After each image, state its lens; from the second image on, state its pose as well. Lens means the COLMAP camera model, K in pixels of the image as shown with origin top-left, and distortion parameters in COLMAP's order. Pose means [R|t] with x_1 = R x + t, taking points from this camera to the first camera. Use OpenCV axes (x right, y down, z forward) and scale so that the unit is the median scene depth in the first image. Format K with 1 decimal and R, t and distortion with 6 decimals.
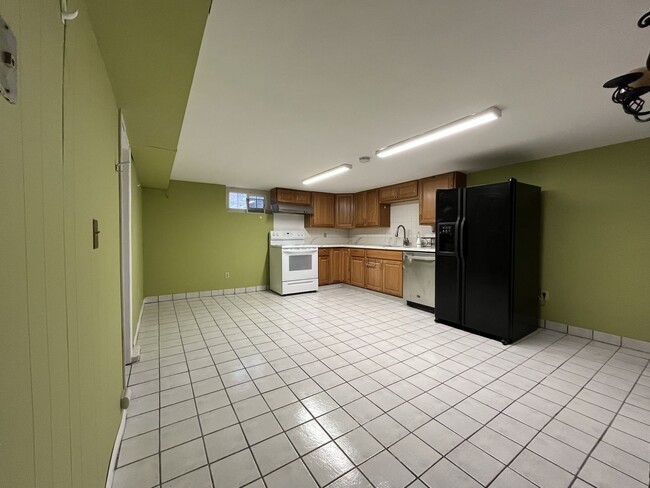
lens RADIAL K [[262.2, 0, 325.0], [0, 262.2, 243.6], [0, 0, 1]] dist [-0.001738, -0.001106]
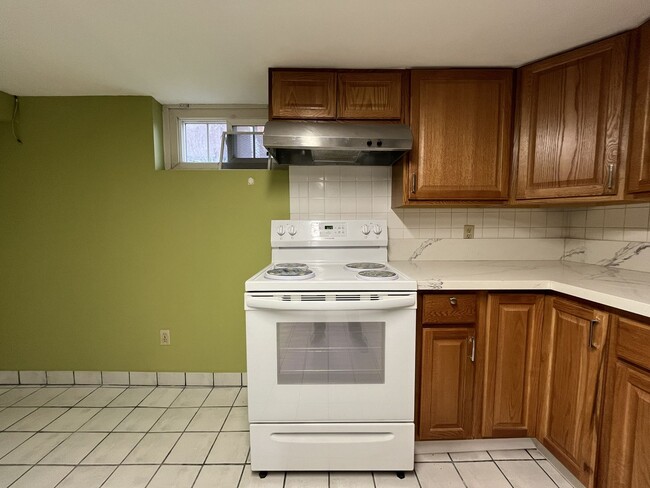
lens RADIAL K [[262.2, 0, 325.2], [0, 262.2, 243.4], [0, 0, 1]] dist [-0.001738, -0.001106]
pose [[0.848652, 0.033928, -0.527862, 0.023367], [-0.011963, 0.998917, 0.044971, -0.035792], [0.528816, -0.031850, 0.848139, 0.770911]]
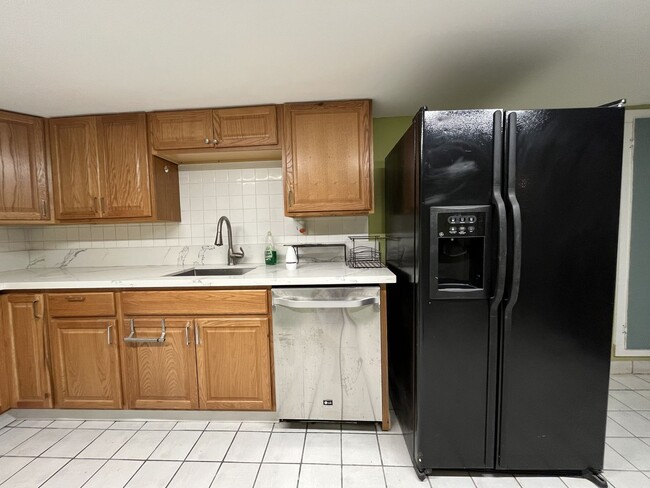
lens RADIAL K [[262.2, 0, 325.0], [0, 262.2, 243.0], [0, 0, 1]] dist [-0.001738, -0.001106]
pose [[0.579103, -0.059027, 0.813115, 0.043829], [0.052471, 0.998006, 0.035078, -0.032557], [-0.813564, 0.022351, 0.581046, 0.586195]]
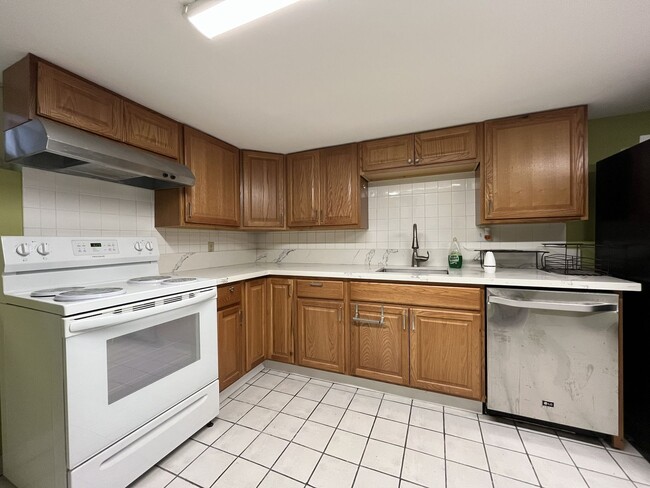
lens RADIAL K [[262.2, 0, 325.0], [0, 262.2, 243.3], [0, 0, 1]] dist [-0.001738, -0.001106]
pose [[0.824681, -0.014188, 0.565421, -0.100548], [0.028877, 0.999438, -0.017040, -0.029926], [-0.564861, 0.030380, 0.824627, 0.648428]]
